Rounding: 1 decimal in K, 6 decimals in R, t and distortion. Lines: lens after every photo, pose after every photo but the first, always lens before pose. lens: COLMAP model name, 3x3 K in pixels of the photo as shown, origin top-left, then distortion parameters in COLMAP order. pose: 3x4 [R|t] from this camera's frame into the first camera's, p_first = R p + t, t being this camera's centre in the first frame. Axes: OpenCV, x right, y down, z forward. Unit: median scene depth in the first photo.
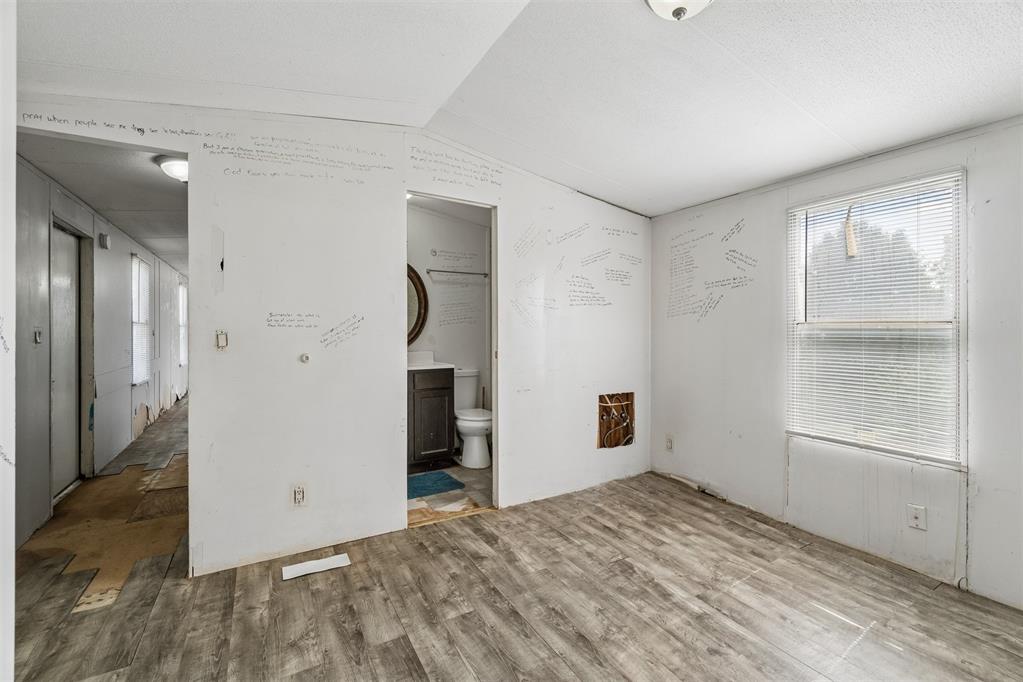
lens RADIAL K [[439.7, 0, 515.6], [0, 439.7, 330.8], [0, 0, 1]] dist [-0.006621, 0.002638]
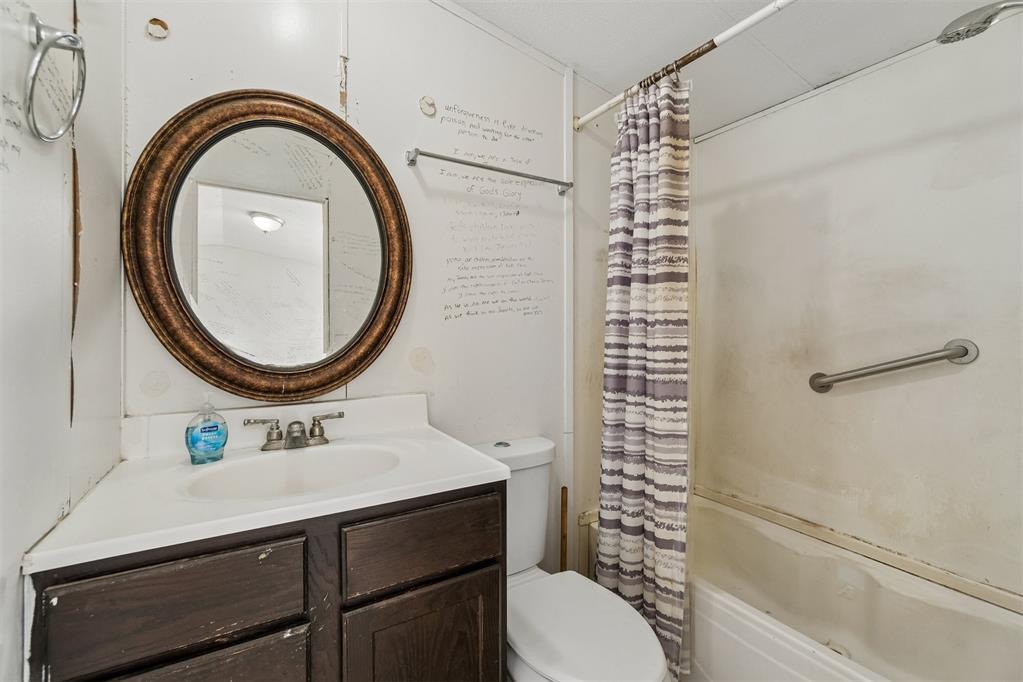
lens RADIAL K [[439.7, 0, 507.3], [0, 439.7, 331.6], [0, 0, 1]] dist [-0.006621, 0.002638]
pose [[0.999966, 0.000344, -0.008266, -0.203723], [-0.000254, 0.999941, 0.010882, -0.008902], [0.008269, -0.010880, 0.999907, 1.098348]]
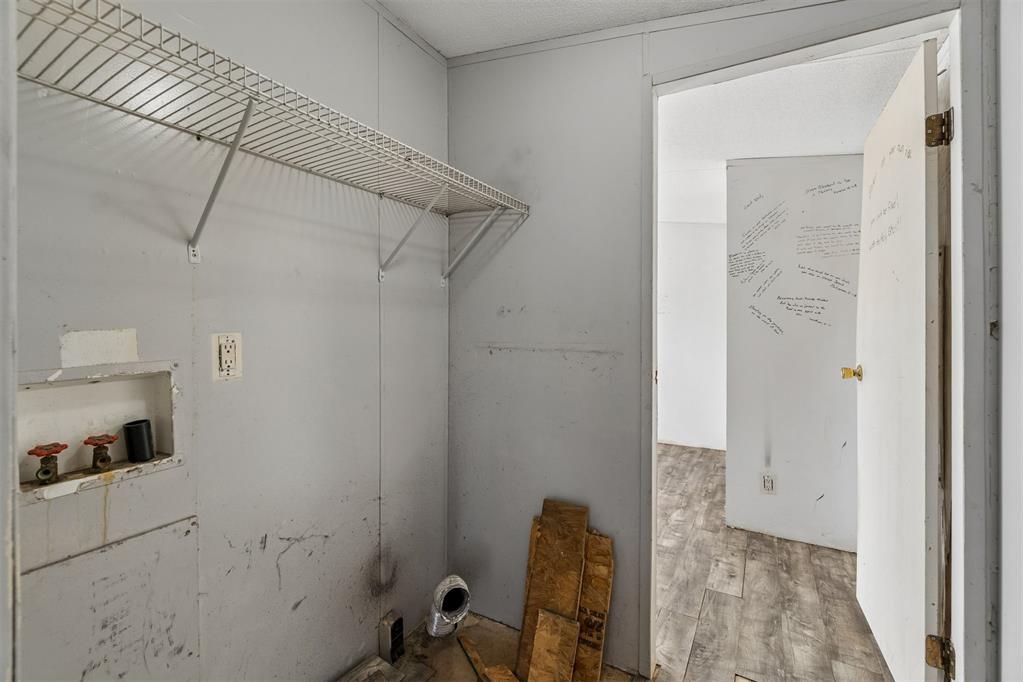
lens RADIAL K [[439.7, 0, 508.8], [0, 439.7, 334.2], [0, 0, 1]] dist [-0.006621, 0.002638]
pose [[-0.488228, -0.008570, 0.872674, -1.048926], [0.001316, 0.999943, 0.010557, -0.009689], [-0.872715, 0.006302, -0.488189, 1.303817]]
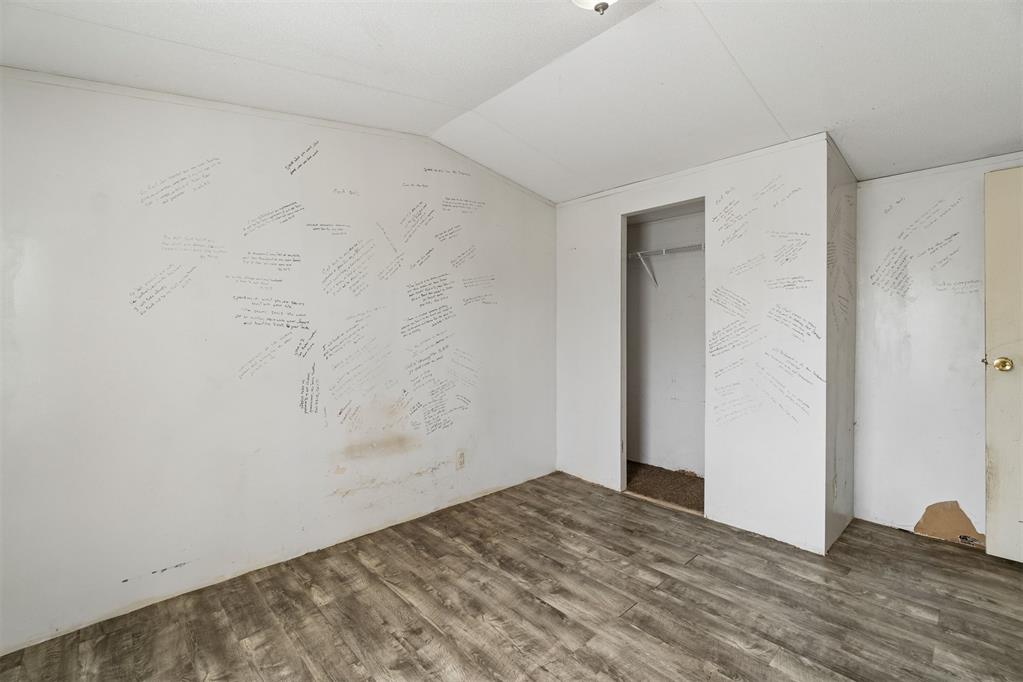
lens RADIAL K [[439.7, 0, 514.9], [0, 439.7, 328.0], [0, 0, 1]] dist [-0.006621, 0.002638]
pose [[-0.975716, -0.004725, -0.218987, 0.437360], [-0.003893, 0.999983, -0.004231, -0.000860], [0.219003, -0.003276, -0.975719, 1.080543]]
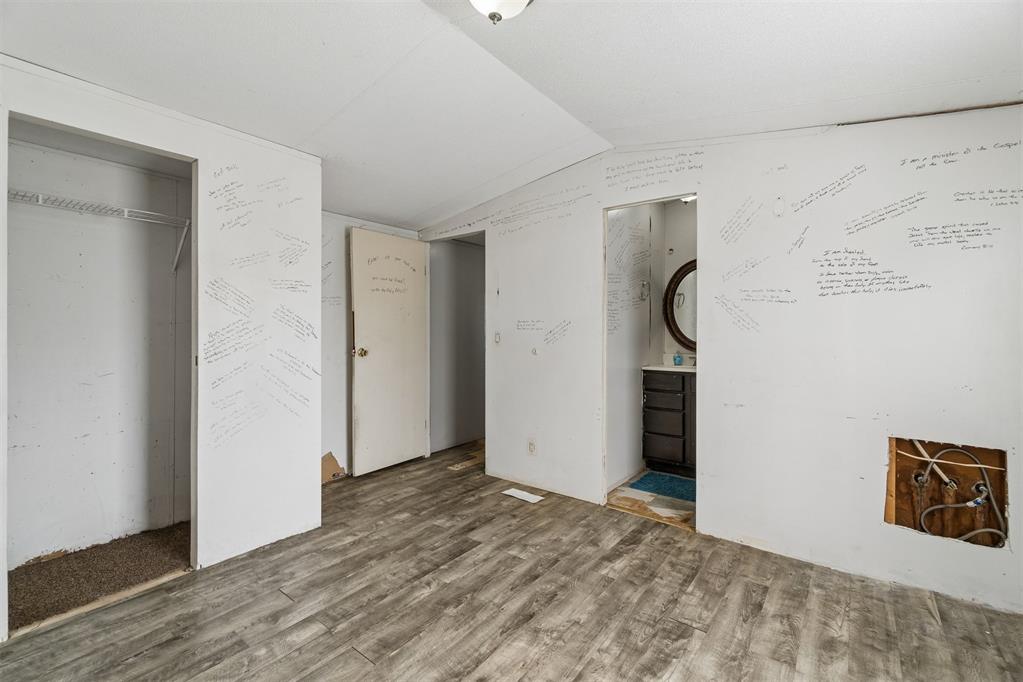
lens RADIAL K [[439.7, 0, 510.7], [0, 439.7, 333.8], [0, 0, 1]] dist [-0.006621, 0.002638]
pose [[0.367243, 0.002762, -0.930121, 0.751696], [-0.000932, 0.999996, 0.002602, 0.001294], [0.930125, -0.000089, 0.367244, 0.372391]]
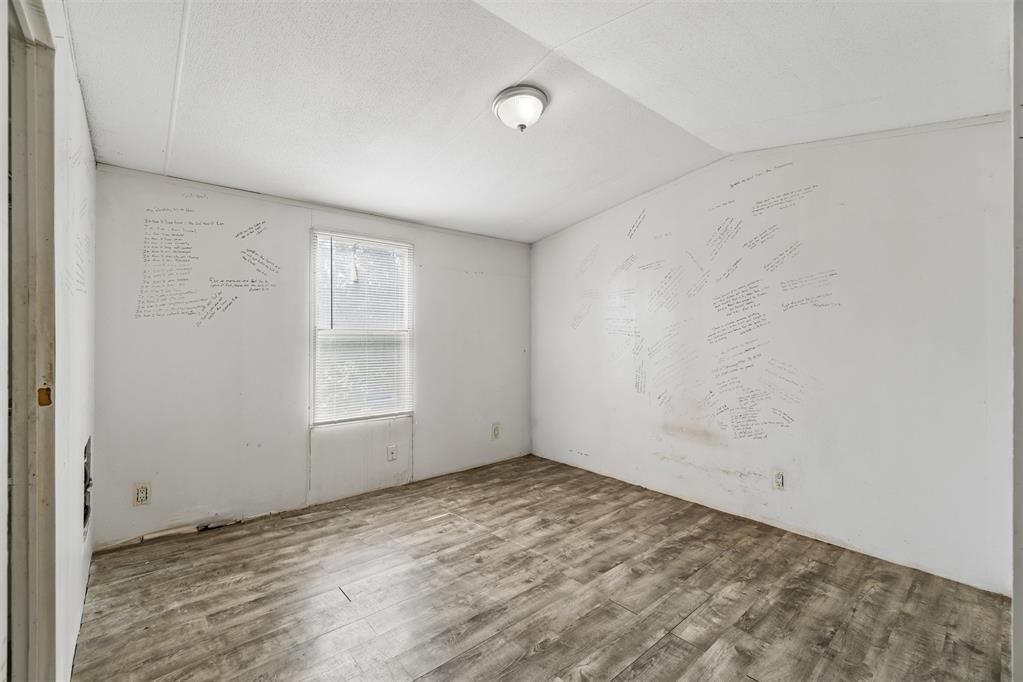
lens RADIAL K [[439.7, 0, 509.9], [0, 439.7, 332.4], [0, 0, 1]] dist [-0.006621, 0.002638]
pose [[-0.176627, 0.001556, 0.984277, -0.626798], [-0.004208, 0.999988, -0.002336, -0.009425], [-0.984269, -0.004555, -0.176619, 0.736380]]
